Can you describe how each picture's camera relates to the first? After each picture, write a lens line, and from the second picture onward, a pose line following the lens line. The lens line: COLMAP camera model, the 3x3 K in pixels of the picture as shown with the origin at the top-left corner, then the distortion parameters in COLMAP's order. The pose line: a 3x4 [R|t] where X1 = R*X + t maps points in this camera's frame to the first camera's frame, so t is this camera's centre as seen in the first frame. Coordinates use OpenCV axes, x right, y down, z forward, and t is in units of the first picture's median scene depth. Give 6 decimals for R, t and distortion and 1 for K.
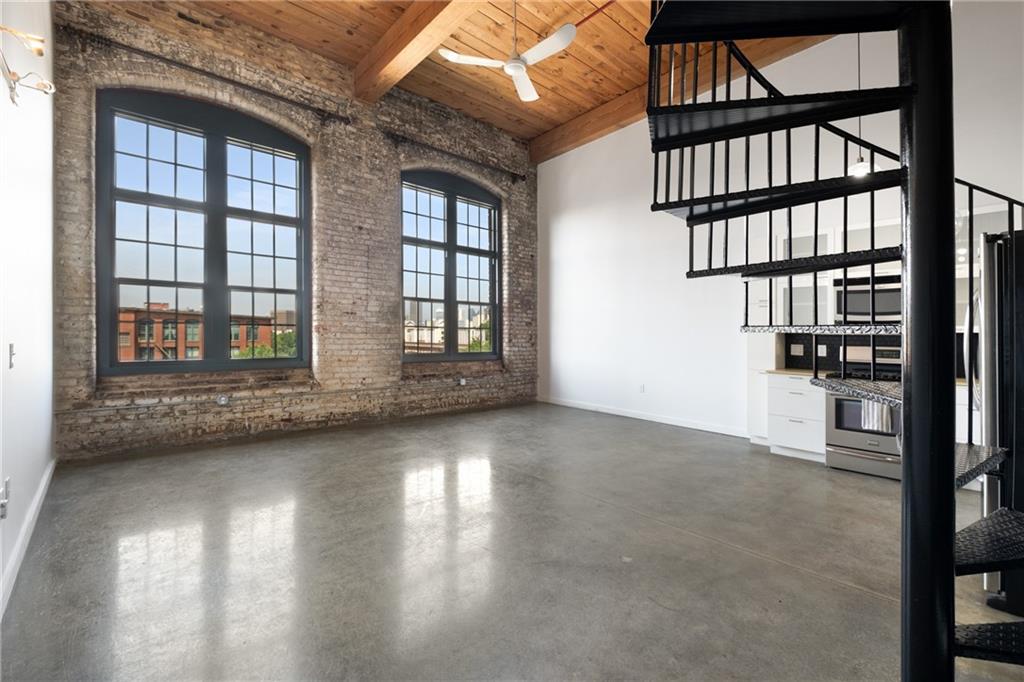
lens RADIAL K [[450.3, 0, 509.7], [0, 450.3, 335.3], [0, 0, 1]] dist [0.002182, -0.005207]
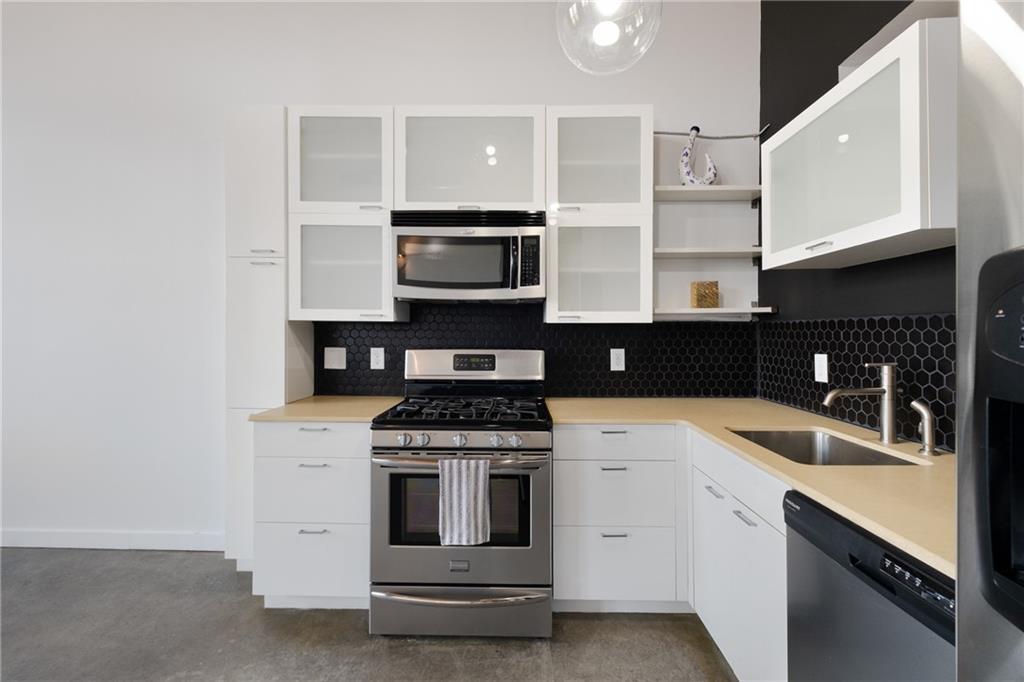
lens RADIAL K [[454.6, 0, 516.0], [0, 454.6, 337.3], [0, 0, 1]] dist [0.014107, -0.000139]
pose [[0.679264, -0.009784, 0.733829, 0.363803], [0.002367, 0.999935, 0.011141, 0.004059], [-0.733890, -0.005830, 0.679243, 0.460356]]
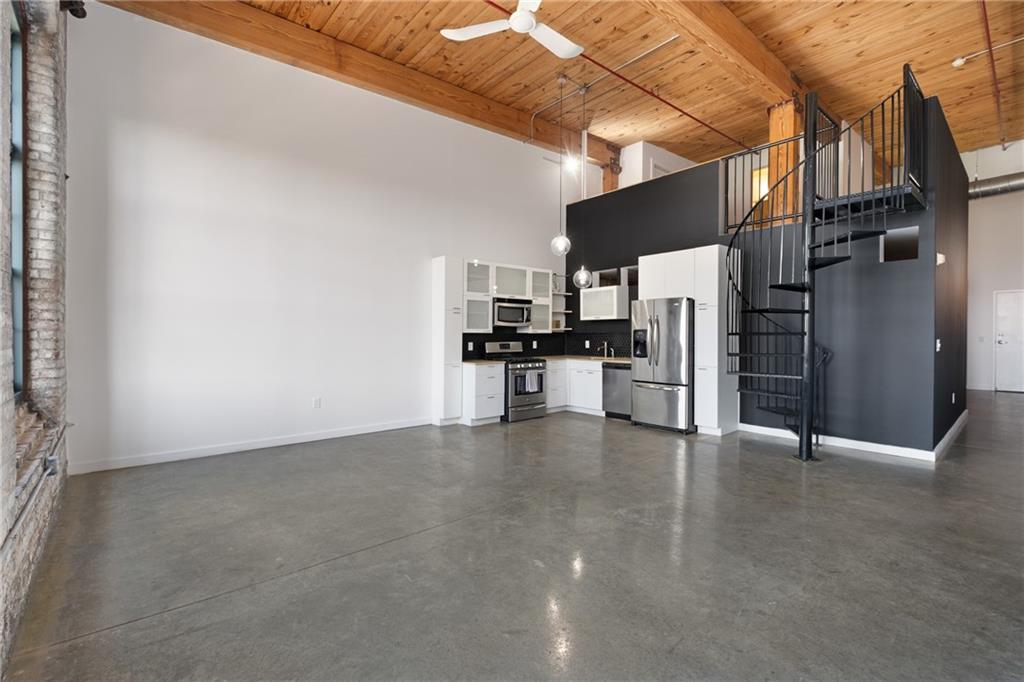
lens RADIAL K [[446.7, 0, 532.4], [0, 446.7, 318.6], [0, 0, 1]] dist [-0.000158, -0.000248]
pose [[-0.006110, 0.029470, 0.999547, -0.607220], [0.008330, 0.999532, -0.029419, -0.008067], [-0.999947, 0.008146, -0.006353, 0.709129]]
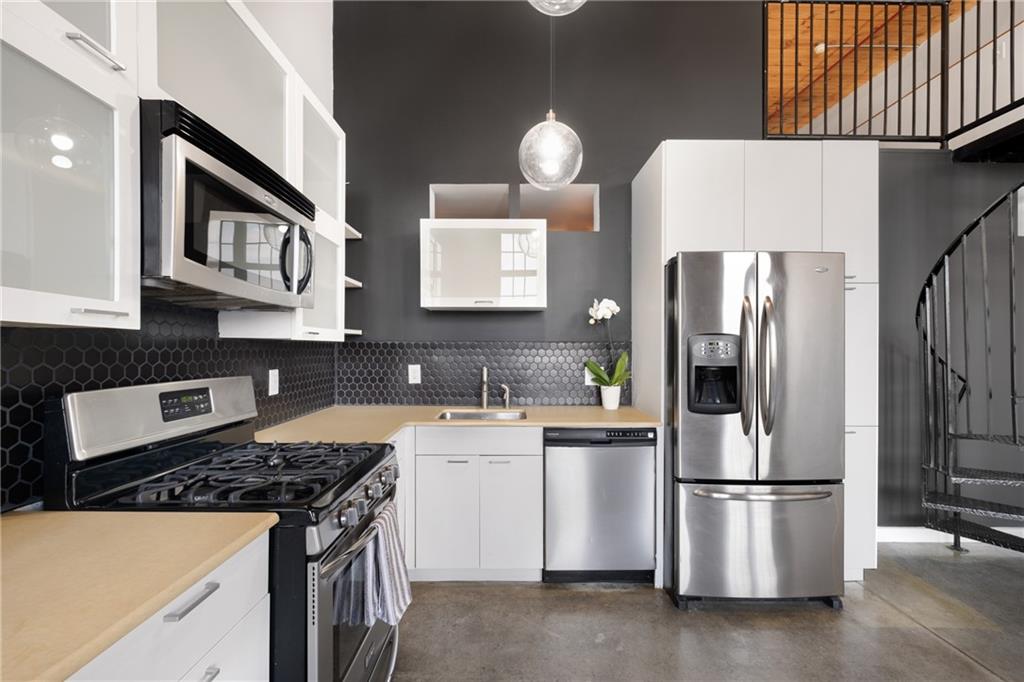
lens RADIAL K [[447.8, 0, 516.8], [0, 447.8, 338.9], [0, 0, 1]] dist [0.000955, -0.000896]
pose [[-0.749951, 0.010486, 0.661410, 0.350058], [-0.003290, 0.999803, -0.019582, 0.001055], [-0.661485, -0.016862, -0.749768, 0.844378]]
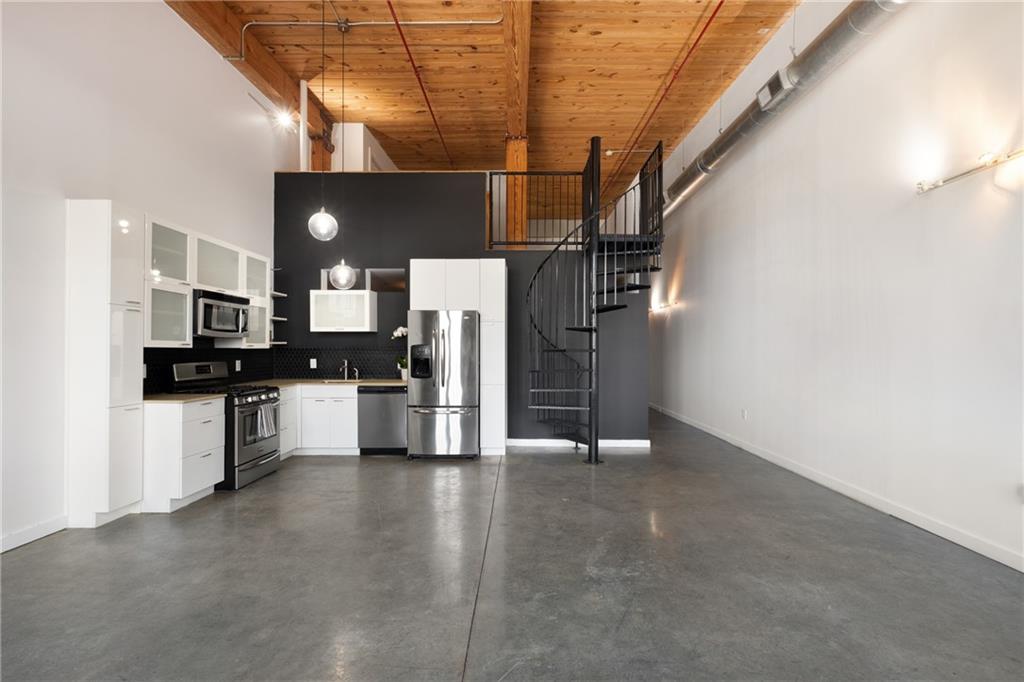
lens RADIAL K [[447.8, 0, 516.8], [0, 447.8, 338.9], [0, 0, 1]] dist [0.000955, -0.000896]
pose [[-0.742026, 0.010231, 0.670293, -0.282907], [-0.001724, 0.999851, -0.017170, -0.008418], [-0.670369, -0.013896, -0.741898, 0.994021]]
